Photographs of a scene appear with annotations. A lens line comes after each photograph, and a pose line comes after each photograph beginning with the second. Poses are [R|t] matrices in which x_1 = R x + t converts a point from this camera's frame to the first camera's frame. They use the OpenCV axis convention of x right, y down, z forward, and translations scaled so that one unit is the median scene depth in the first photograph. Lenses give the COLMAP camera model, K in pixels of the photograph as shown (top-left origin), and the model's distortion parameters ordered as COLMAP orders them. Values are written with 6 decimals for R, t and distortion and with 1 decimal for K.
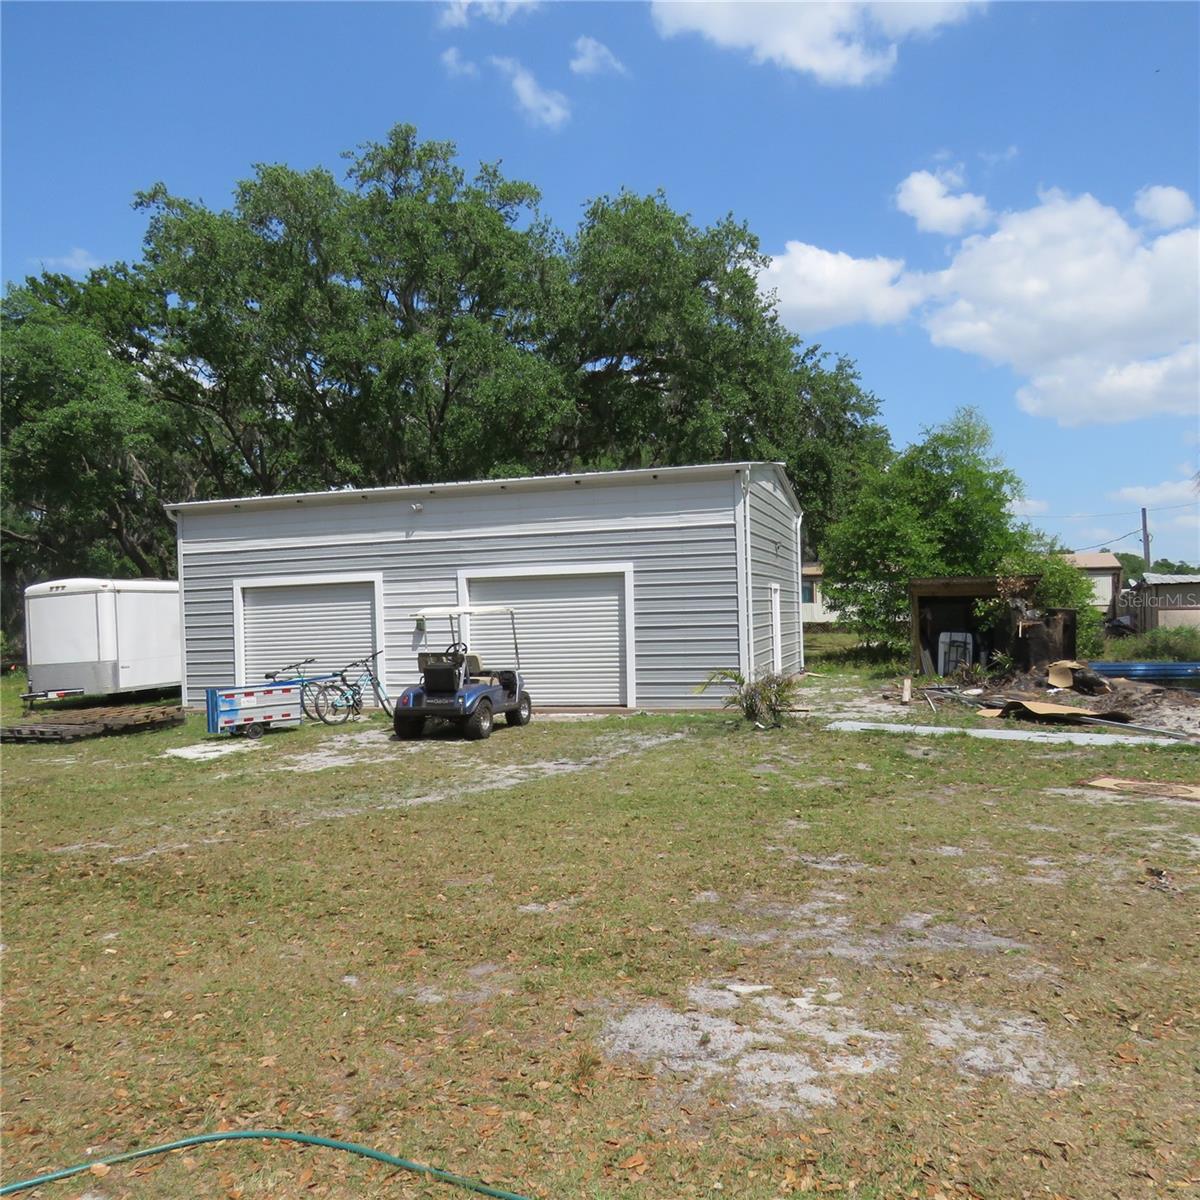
lens RADIAL K [[1010.7, 0, 606.5], [0, 1010.7, 590.6], [0, 0, 1]] dist [-0.014540, 0.004945]
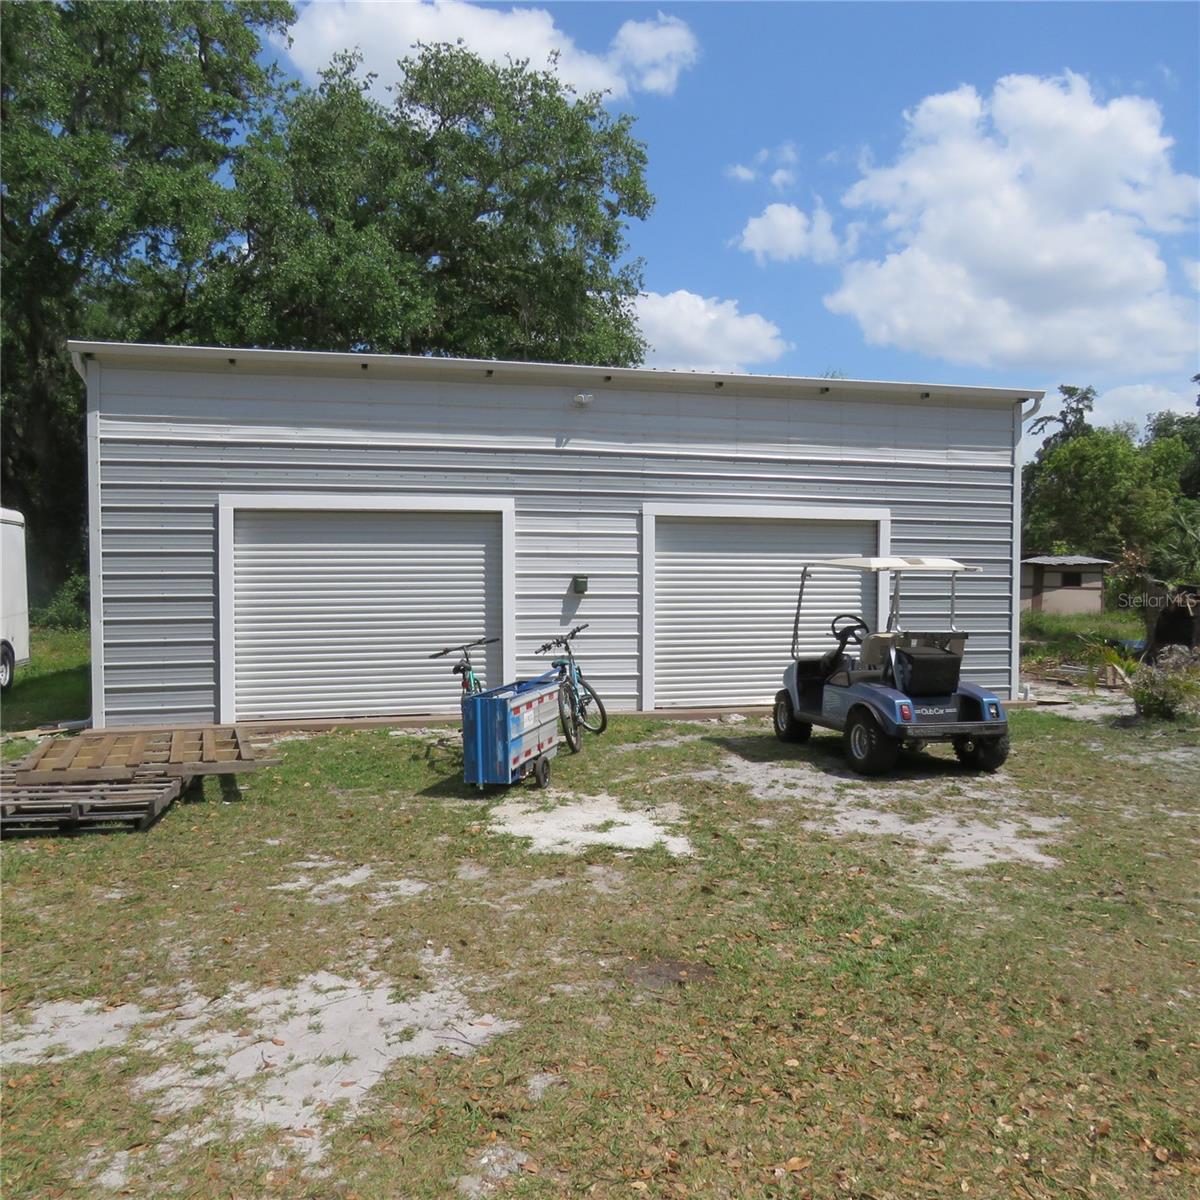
lens RADIAL K [[1010.7, 0, 606.5], [0, 1010.7, 590.6], [0, 0, 1]] dist [-0.014540, 0.004945]
pose [[0.861716, 0.022697, 0.506883, -0.489091], [-0.039964, 0.998932, 0.023210, 0.022021], [-0.505815, -0.040257, 0.861702, 0.429779]]
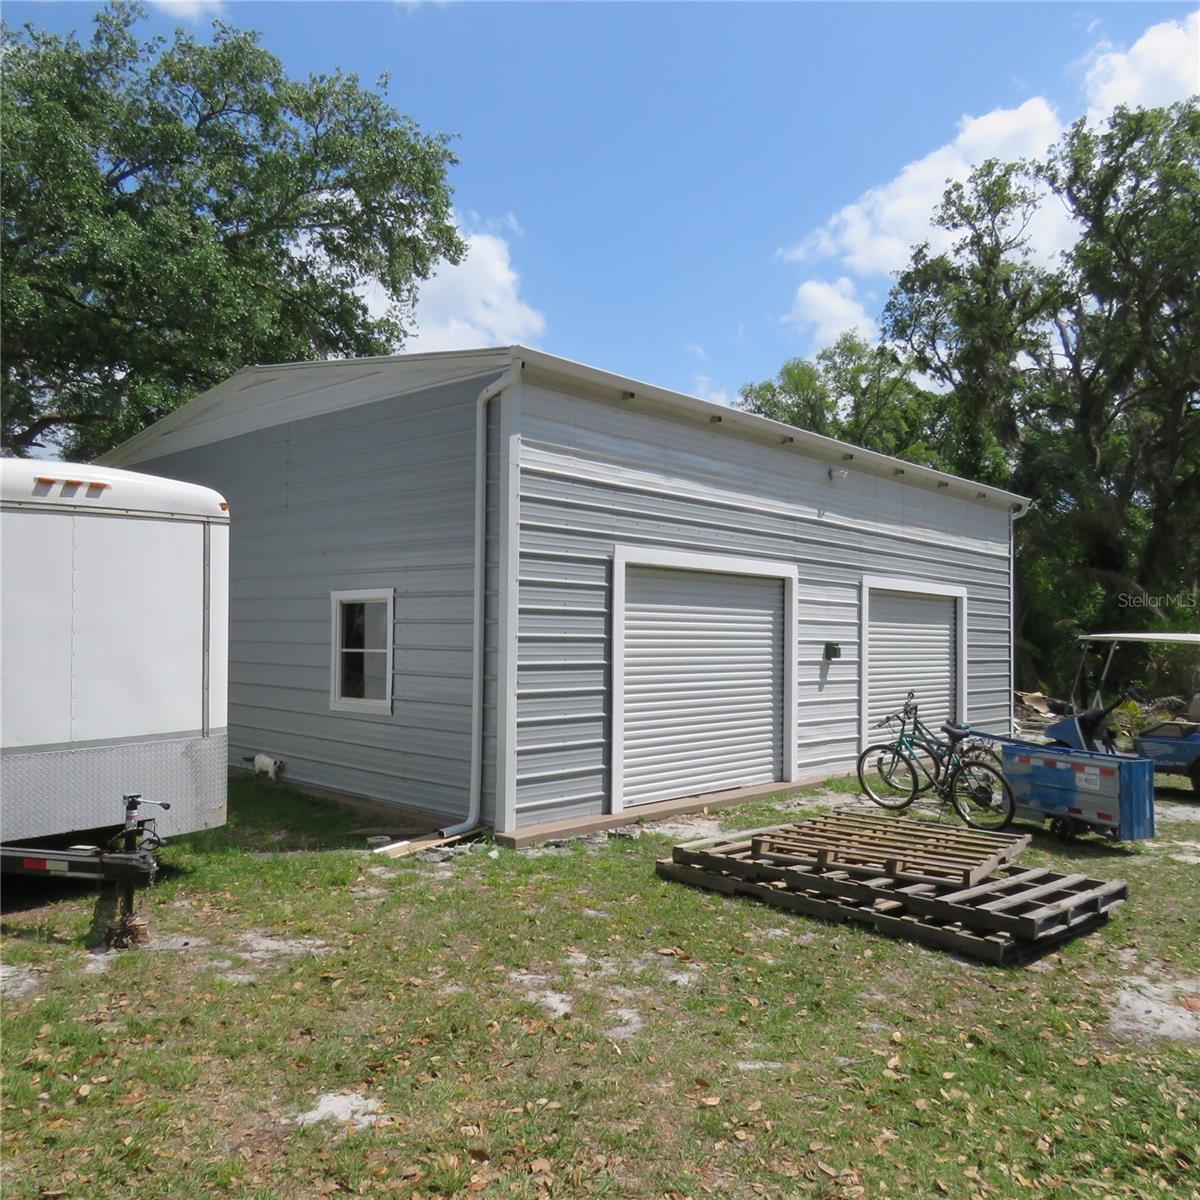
lens RADIAL K [[1010.7, 0, 606.5], [0, 1010.7, 590.6], [0, 0, 1]] dist [-0.014540, 0.004945]
pose [[0.434206, 0.079488, 0.897300, -0.838547], [-0.050466, 0.996681, -0.063871, 0.043618], [-0.899399, -0.017550, 0.436776, 0.831271]]
